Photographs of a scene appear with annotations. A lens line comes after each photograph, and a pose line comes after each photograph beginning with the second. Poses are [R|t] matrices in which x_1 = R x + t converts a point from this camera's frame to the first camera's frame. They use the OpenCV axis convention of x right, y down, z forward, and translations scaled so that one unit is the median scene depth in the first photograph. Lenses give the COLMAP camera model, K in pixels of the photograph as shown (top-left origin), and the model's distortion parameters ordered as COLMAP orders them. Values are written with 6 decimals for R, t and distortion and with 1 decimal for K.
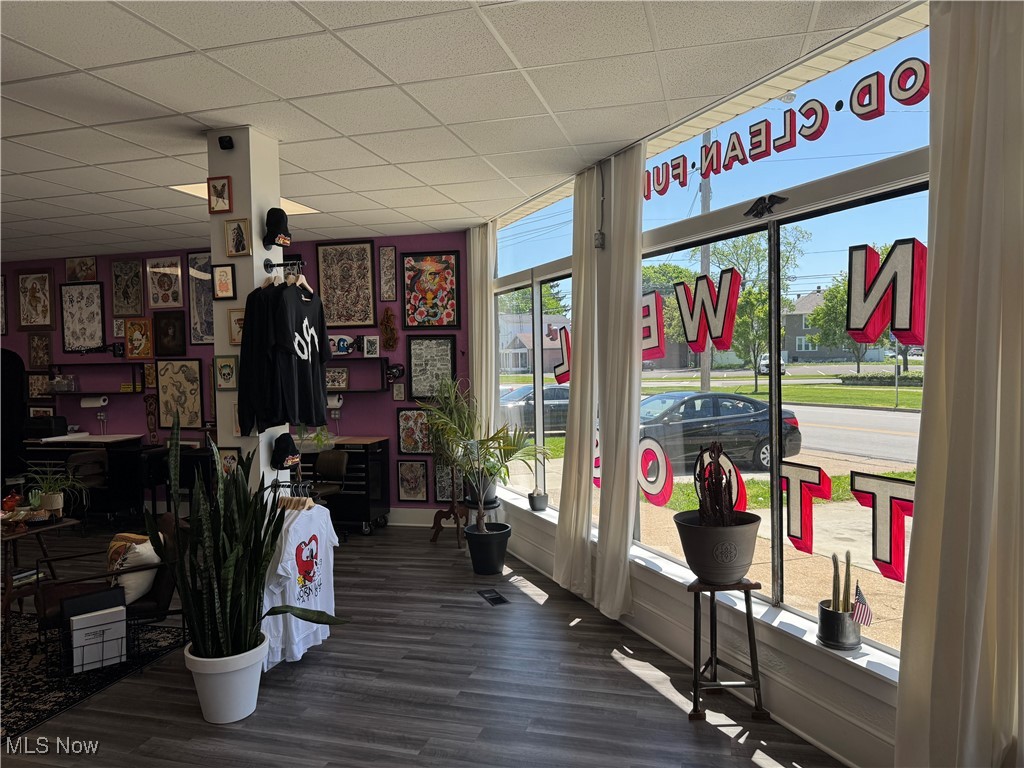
lens RADIAL K [[722.0, 0, 514.5], [0, 722.0, 387.7], [0, 0, 1]] dist [0.148335, -0.237284]
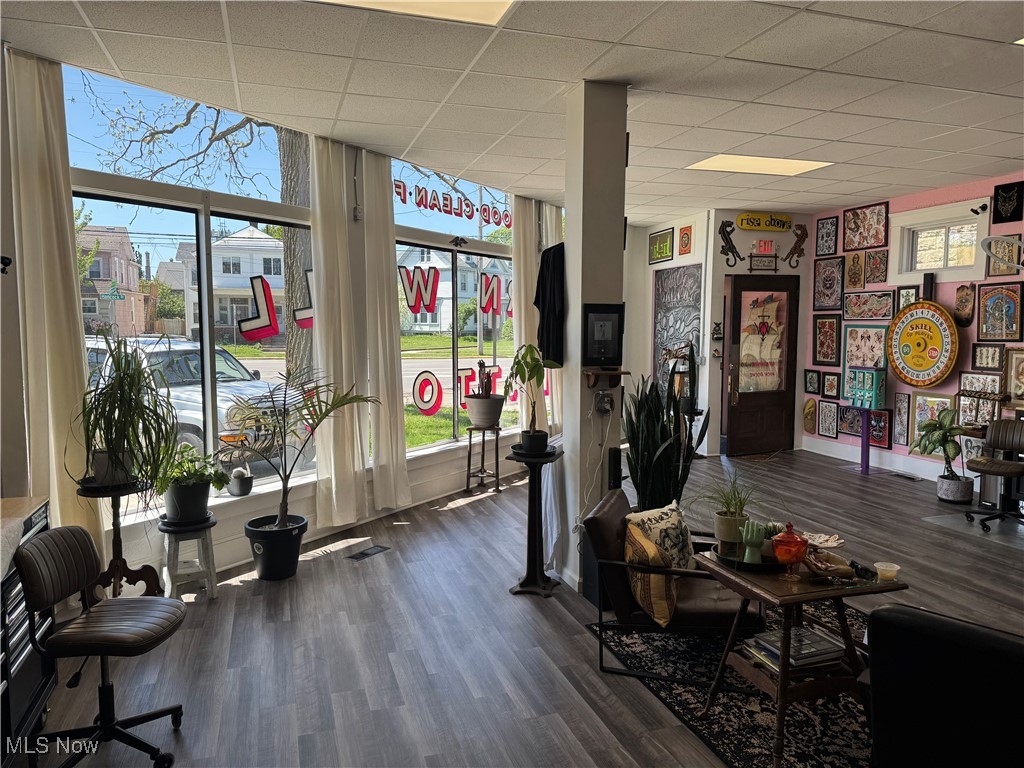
lens RADIAL K [[721.1, 0, 517.9], [0, 721.1, 388.1], [0, 0, 1]] dist [0.079949, -0.099683]
pose [[-0.575124, -0.055764, 0.816163, -1.219778], [0.037892, 0.994787, 0.094670, -0.027496], [-0.817188, 0.085373, -0.570013, 1.789470]]
